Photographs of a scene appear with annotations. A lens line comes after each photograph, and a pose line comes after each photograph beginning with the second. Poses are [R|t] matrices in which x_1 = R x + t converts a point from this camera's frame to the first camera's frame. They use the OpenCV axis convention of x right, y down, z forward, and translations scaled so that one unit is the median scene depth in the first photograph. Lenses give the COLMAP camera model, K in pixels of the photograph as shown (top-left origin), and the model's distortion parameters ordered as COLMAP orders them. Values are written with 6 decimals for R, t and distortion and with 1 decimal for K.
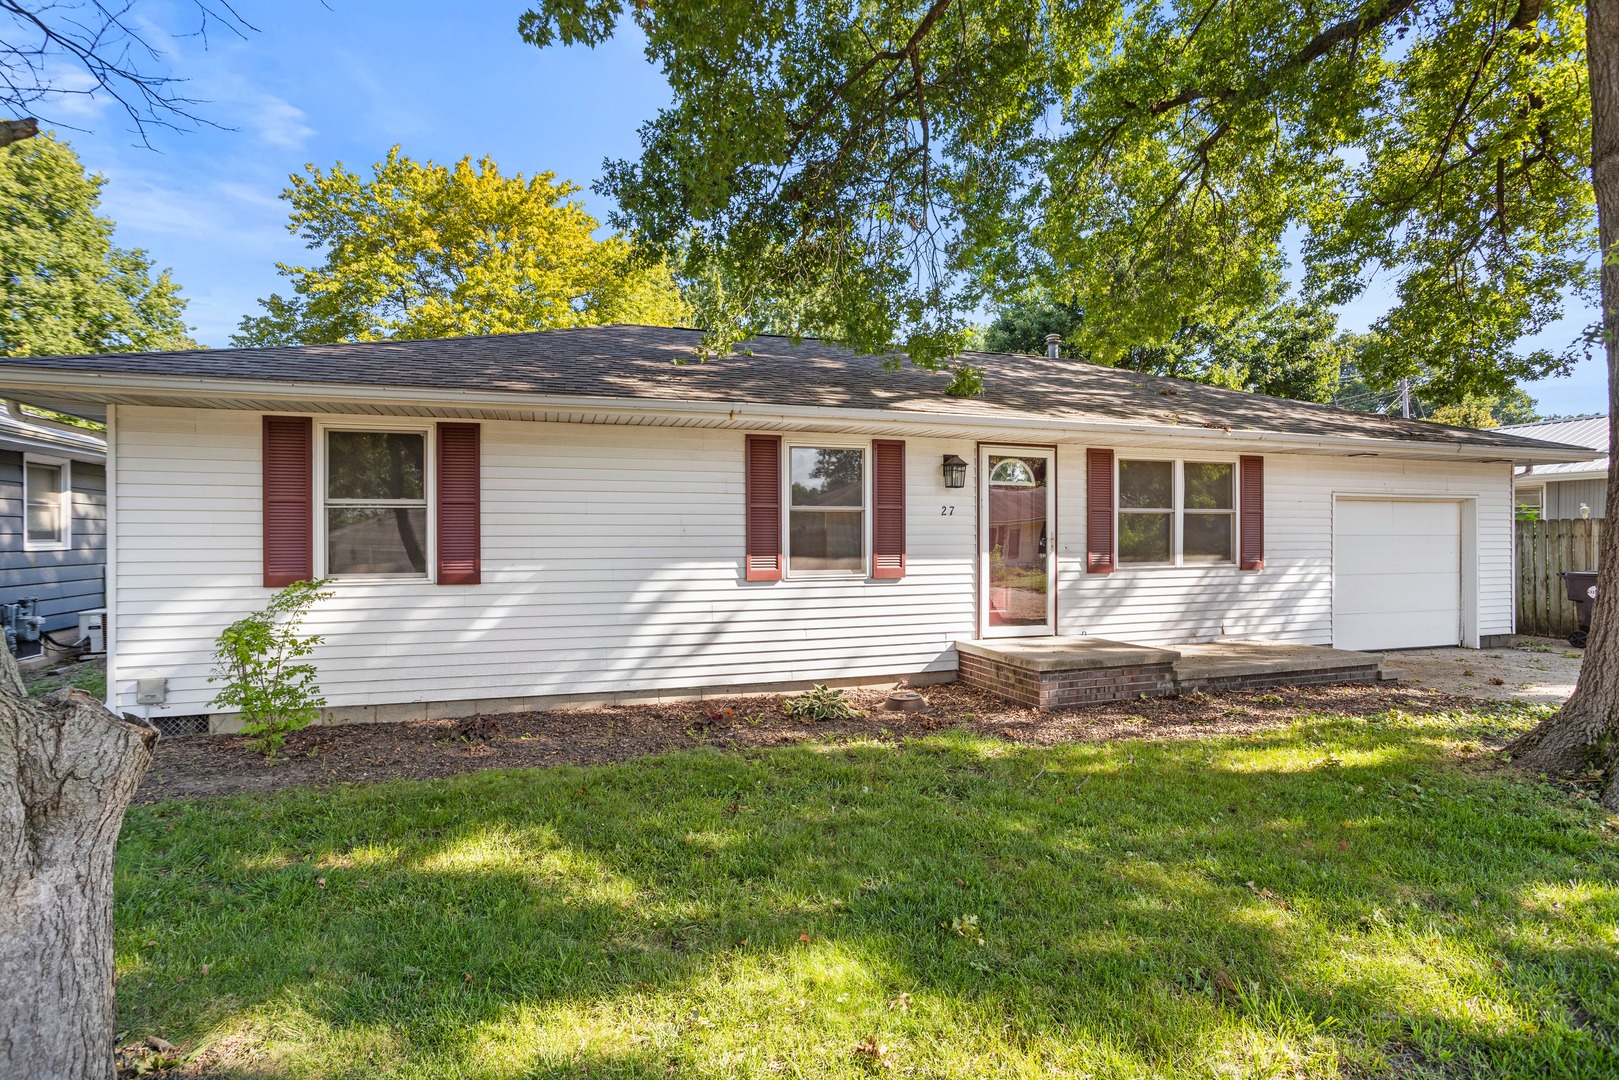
lens RADIAL K [[788.8, 0, 811.2], [0, 788.8, 531.1], [0, 0, 1]] dist [-0.041082, 0.025803]
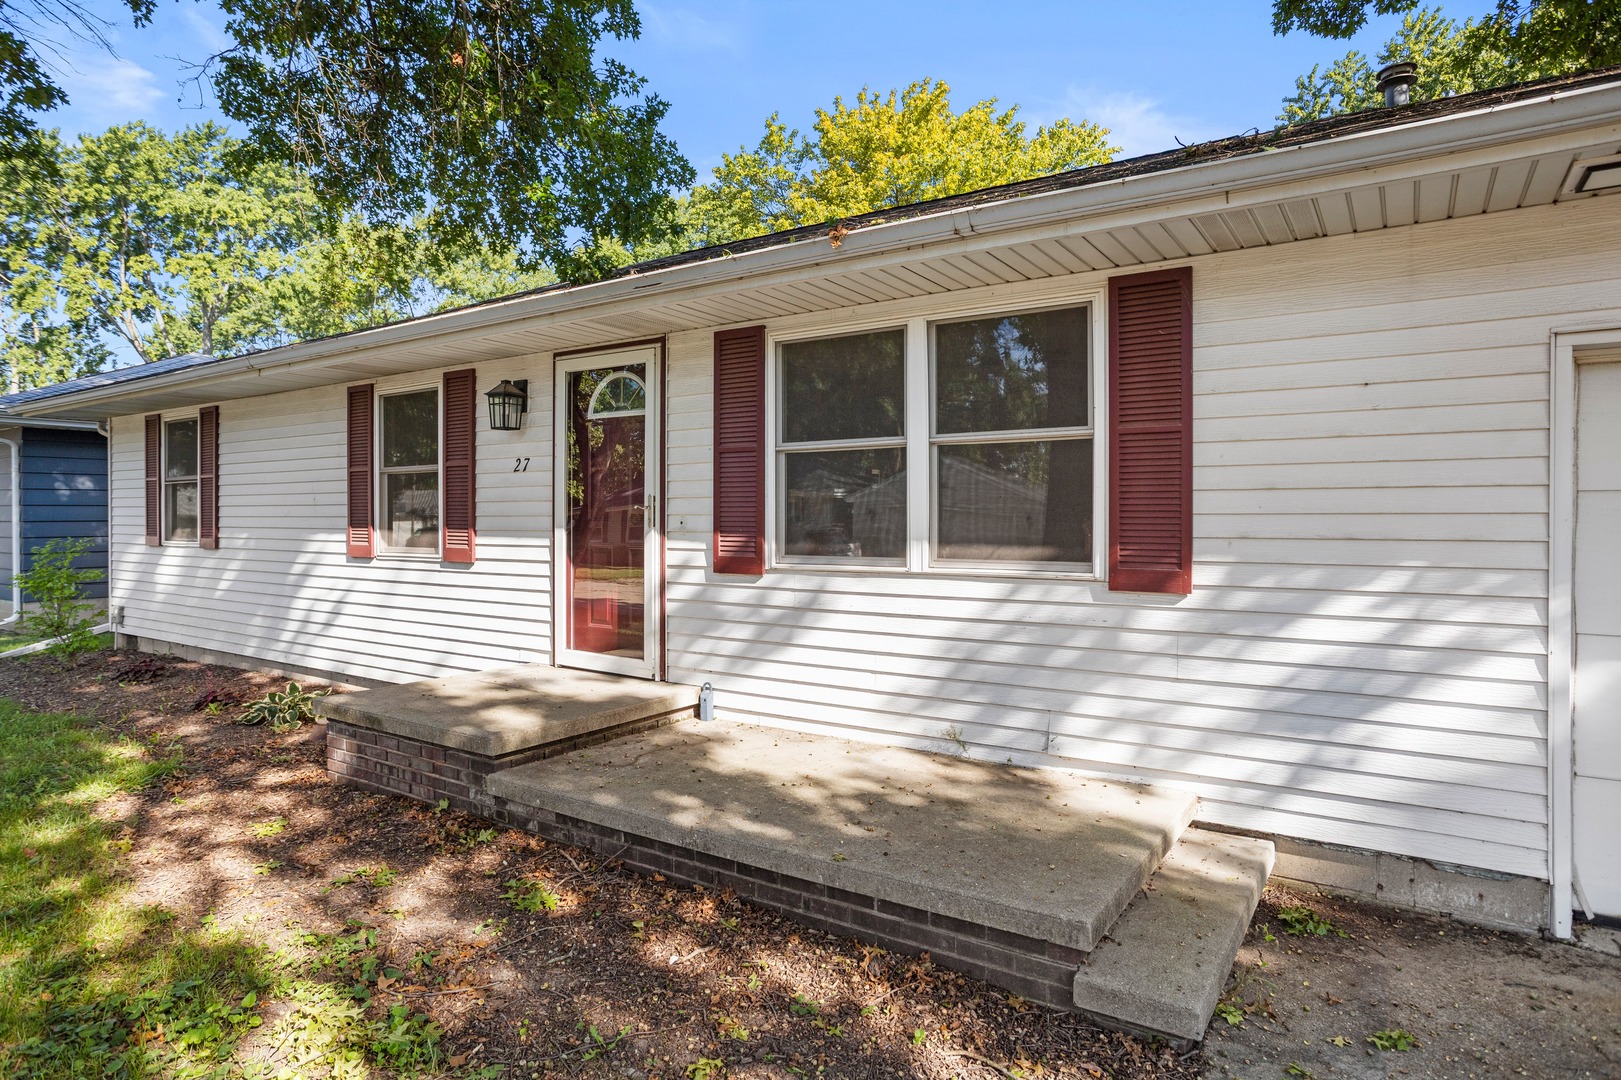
lens RADIAL K [[904.5, 0, 810.5], [0, 904.5, 540.0], [0, 0, 1]] dist [-0.035222, 0.000214]
pose [[0.617731, 0.015687, -0.786233, 0.858684], [-0.009006, 0.999877, 0.012874, 0.023726], [0.786338, -0.000872, 0.617796, 0.675856]]
